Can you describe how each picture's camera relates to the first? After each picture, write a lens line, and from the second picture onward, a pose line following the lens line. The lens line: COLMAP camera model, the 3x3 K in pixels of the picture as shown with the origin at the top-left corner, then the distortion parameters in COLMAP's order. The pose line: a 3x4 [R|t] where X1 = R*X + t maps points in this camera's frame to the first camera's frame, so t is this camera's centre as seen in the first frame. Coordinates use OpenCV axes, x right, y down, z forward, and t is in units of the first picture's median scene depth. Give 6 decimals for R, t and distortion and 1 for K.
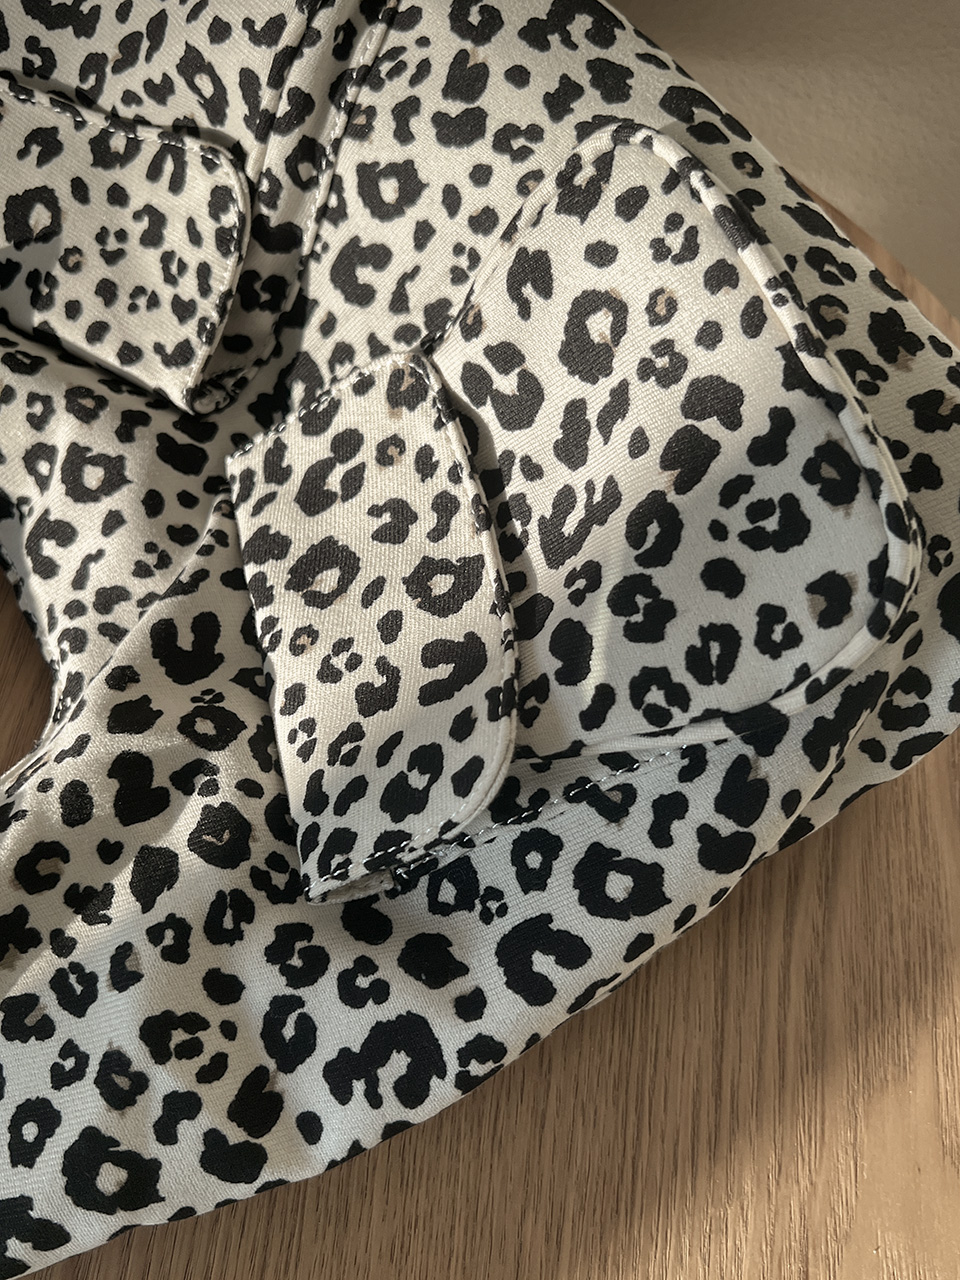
lens RADIAL K [[1207.9, 0, 483.8], [0, 1207.9, 630.6], [0, 0, 1]] dist [0.041205, -0.055415]
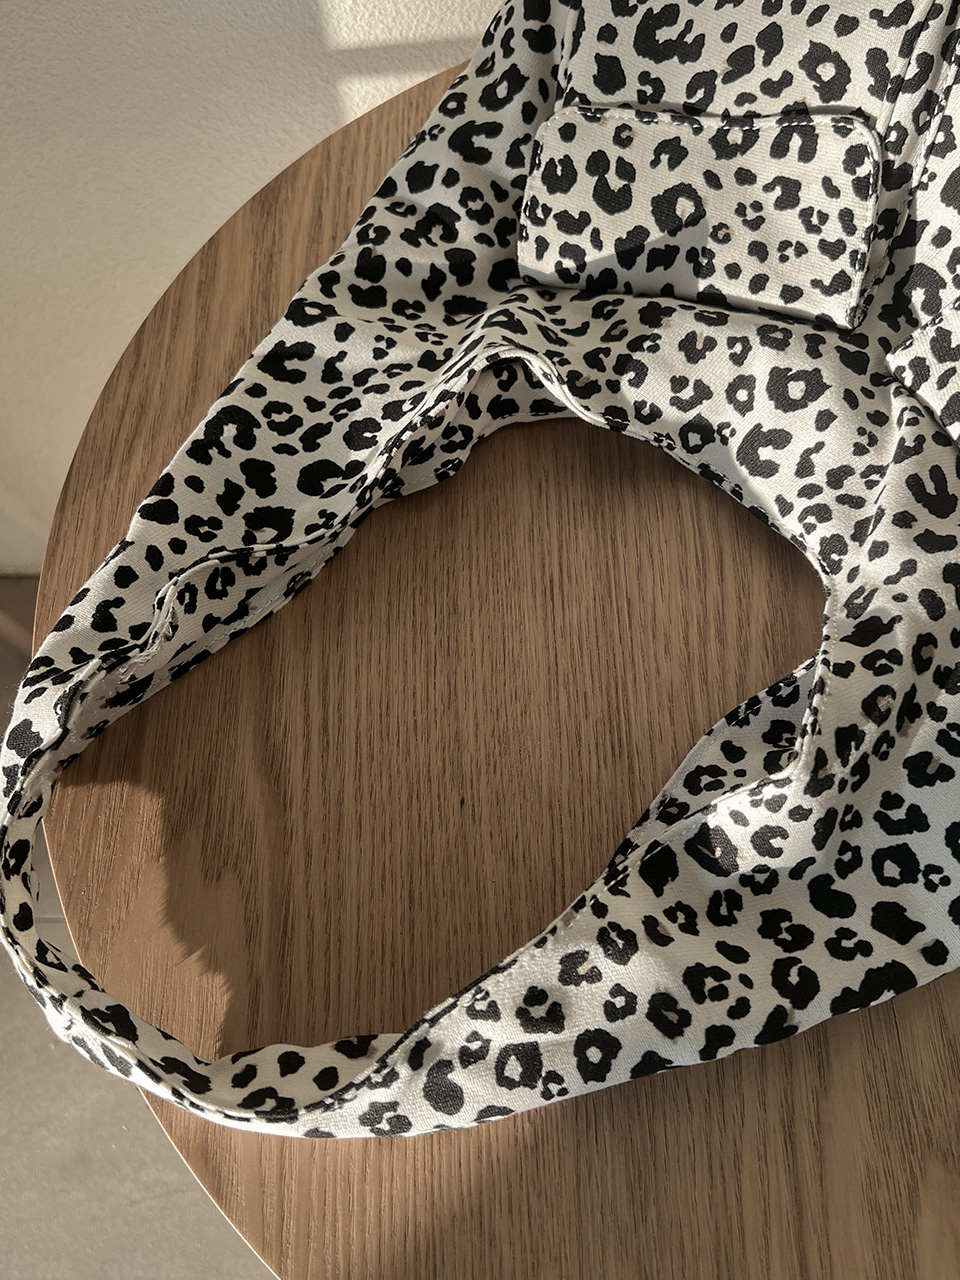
lens RADIAL K [[1207.9, 0, 473.7], [0, 1207.9, 642.8], [0, 0, 1]] dist [0.041205, -0.055415]
pose [[0.979028, -0.191893, -0.068416, -0.608997], [0.191382, 0.981416, -0.014006, 0.086861], [0.069832, 0.000618, 0.997559, -0.297510]]
